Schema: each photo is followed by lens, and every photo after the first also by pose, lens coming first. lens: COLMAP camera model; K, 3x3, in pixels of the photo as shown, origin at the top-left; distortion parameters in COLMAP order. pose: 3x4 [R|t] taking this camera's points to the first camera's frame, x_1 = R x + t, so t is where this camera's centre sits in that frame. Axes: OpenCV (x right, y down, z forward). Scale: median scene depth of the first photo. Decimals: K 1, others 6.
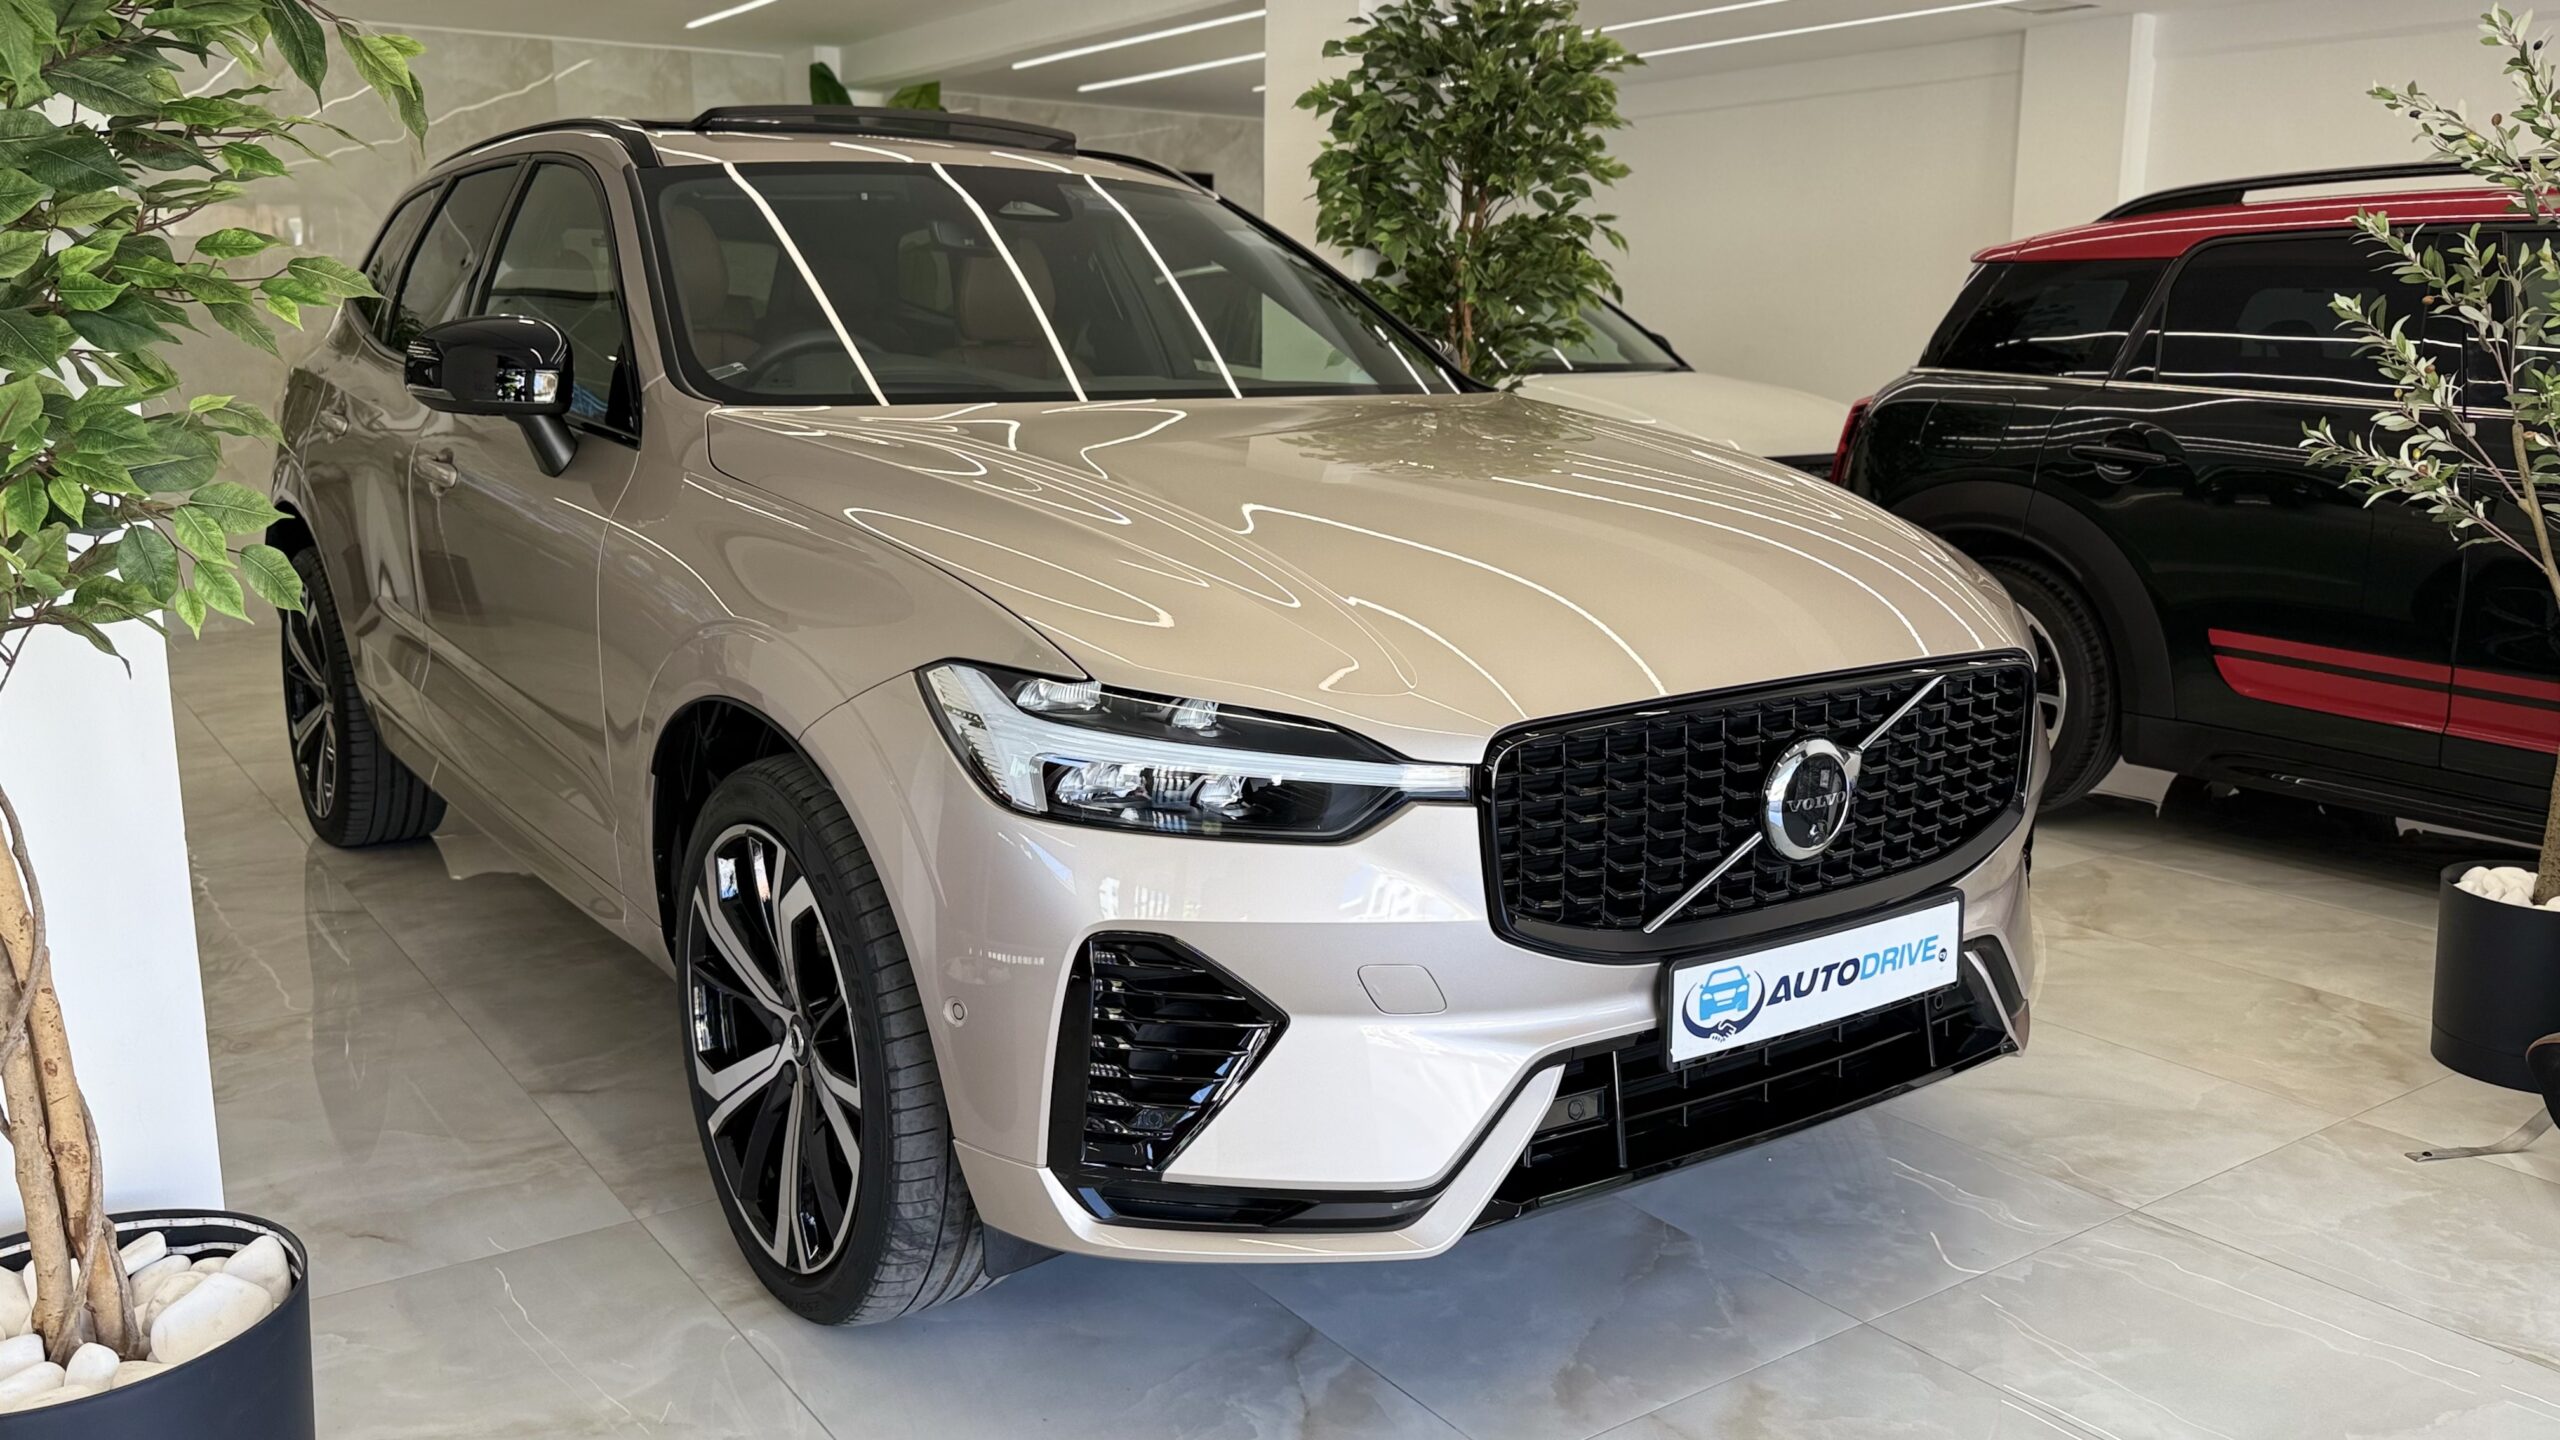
lens RADIAL K [[1965.3, 0, 1285.1], [0, 1965.3, 697.8], [0, 0, 1]] dist [0.066103, -0.096160]
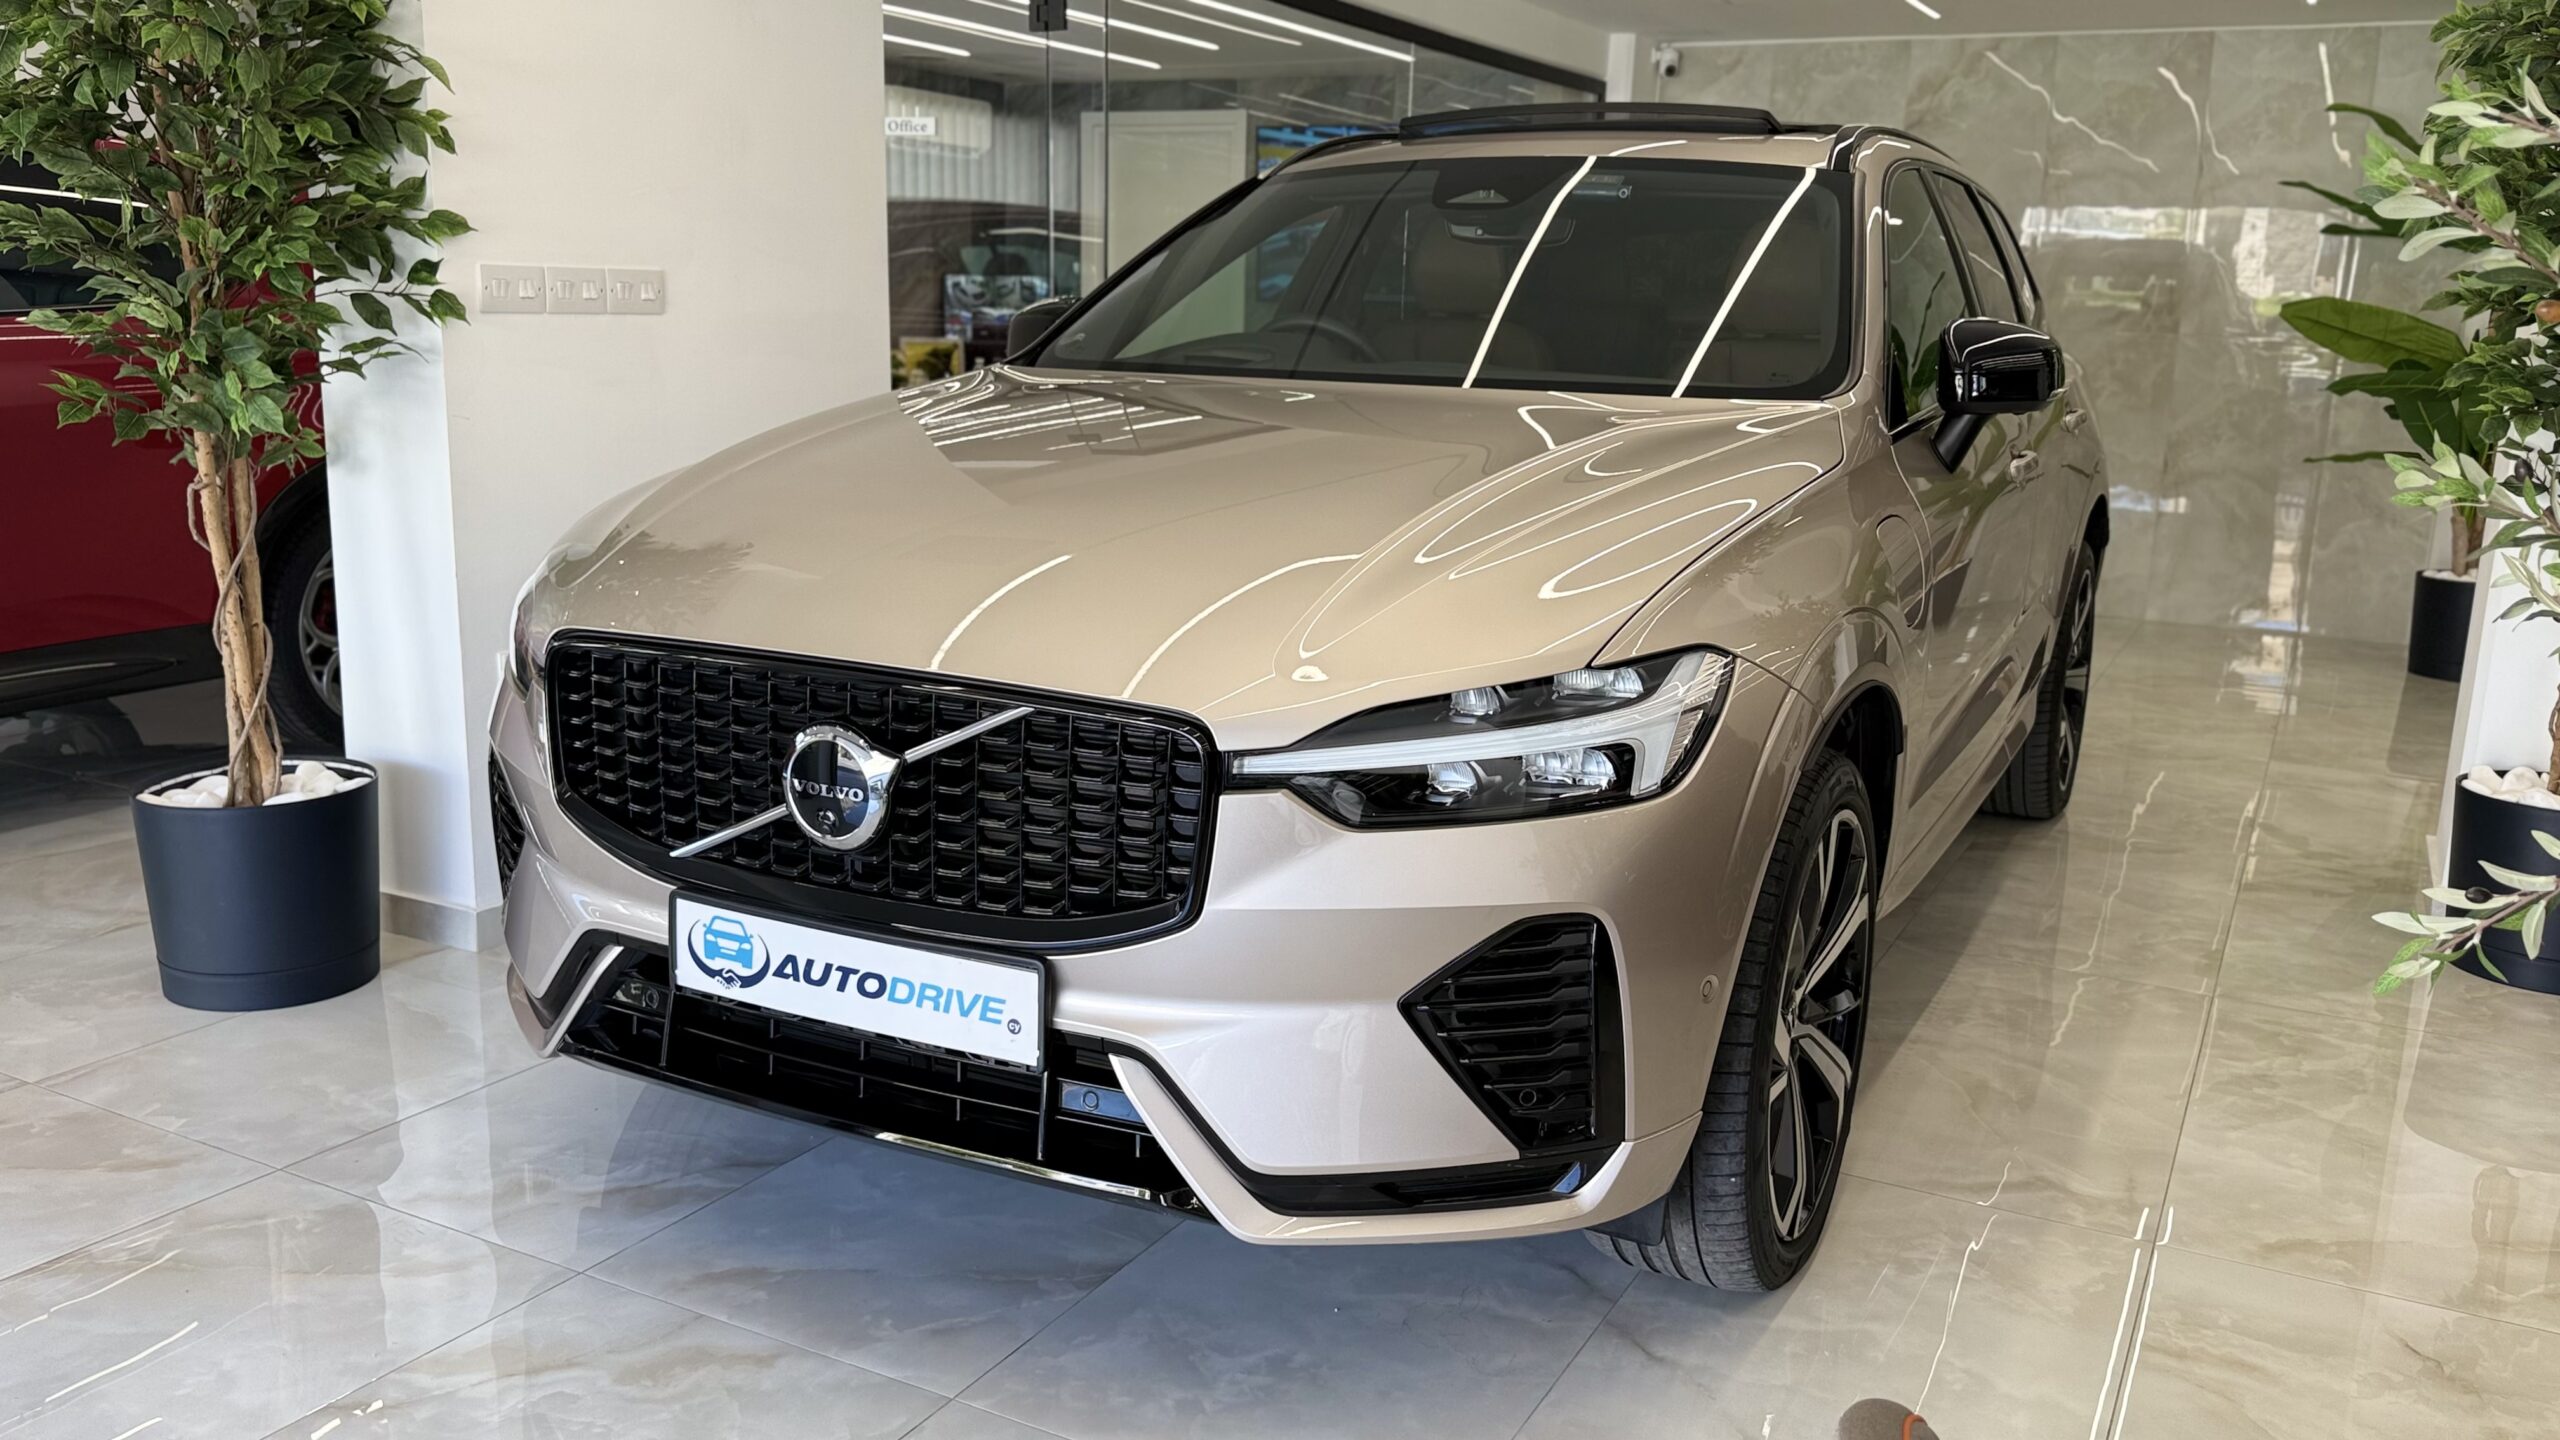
lens RADIAL K [[1965.3, 0, 1283.1], [0, 1965.3, 720.3], [0, 0, 1]] dist [0.066103, -0.096160]
pose [[0.474190, 0.193751, -0.858839, 1.174038], [-0.190837, 0.974913, 0.114570, -0.130815], [0.859491, 0.109571, 0.499268, 0.694435]]
